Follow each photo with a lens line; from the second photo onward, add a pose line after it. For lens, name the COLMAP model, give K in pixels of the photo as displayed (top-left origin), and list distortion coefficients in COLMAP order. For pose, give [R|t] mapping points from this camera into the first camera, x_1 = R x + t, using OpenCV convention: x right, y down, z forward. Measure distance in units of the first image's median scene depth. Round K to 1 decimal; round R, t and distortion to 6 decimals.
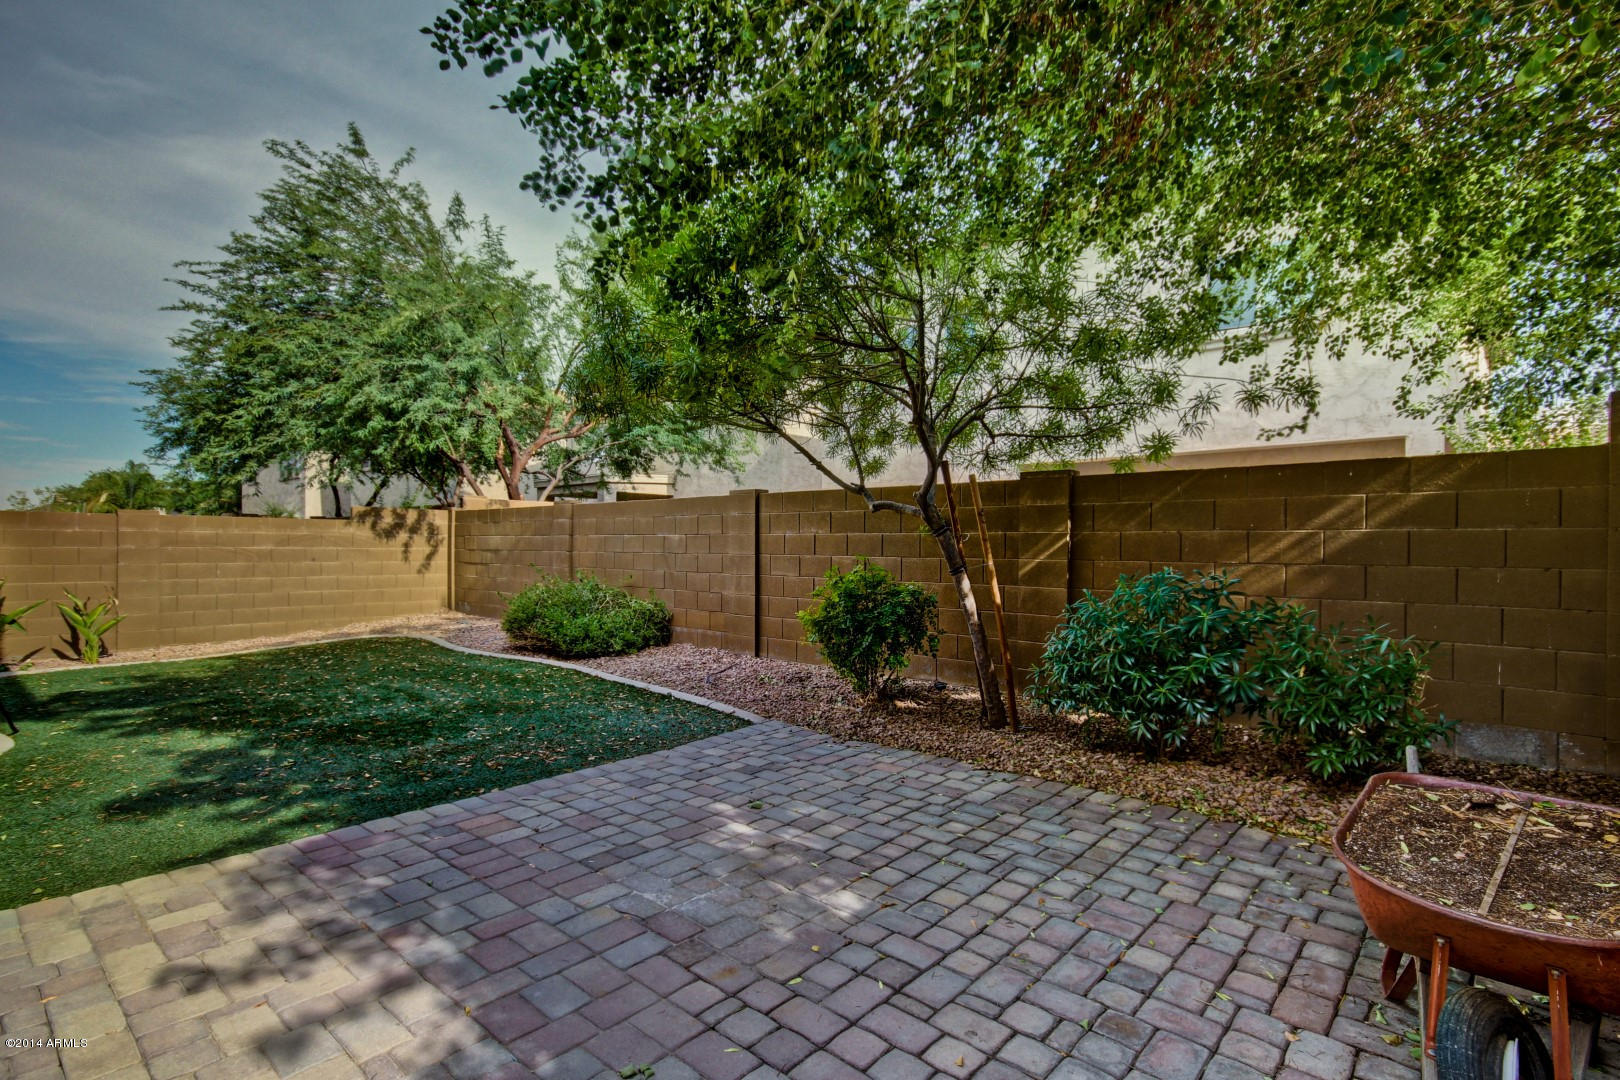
lens RADIAL K [[754.9, 0, 839.5], [0, 754.9, 542.3], [0, 0, 1]] dist [0.016866, -0.000164]
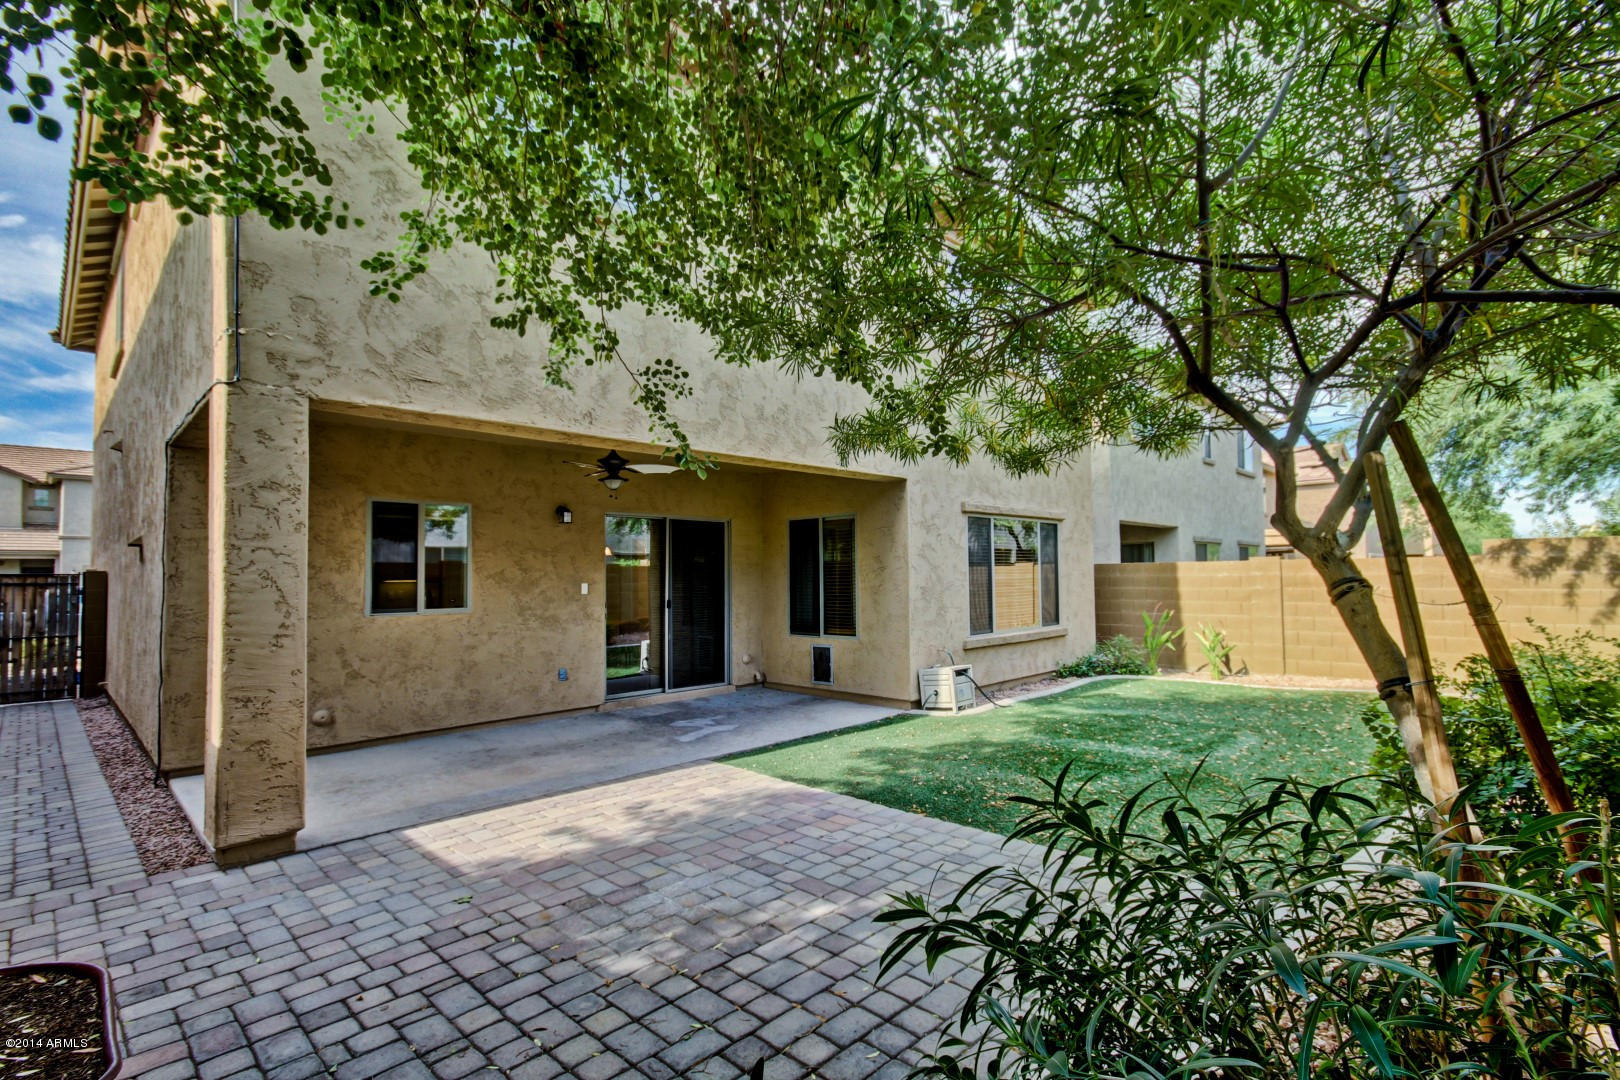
lens RADIAL K [[738.6, 0, 814.4], [0, 738.6, 551.0], [0, 0, 1]] dist [0.028753, -0.011602]
pose [[-0.041380, -0.045709, -0.998097, 0.912987], [0.017529, 0.998766, -0.046466, -0.038895], [0.998990, -0.019419, -0.040527, 1.128009]]
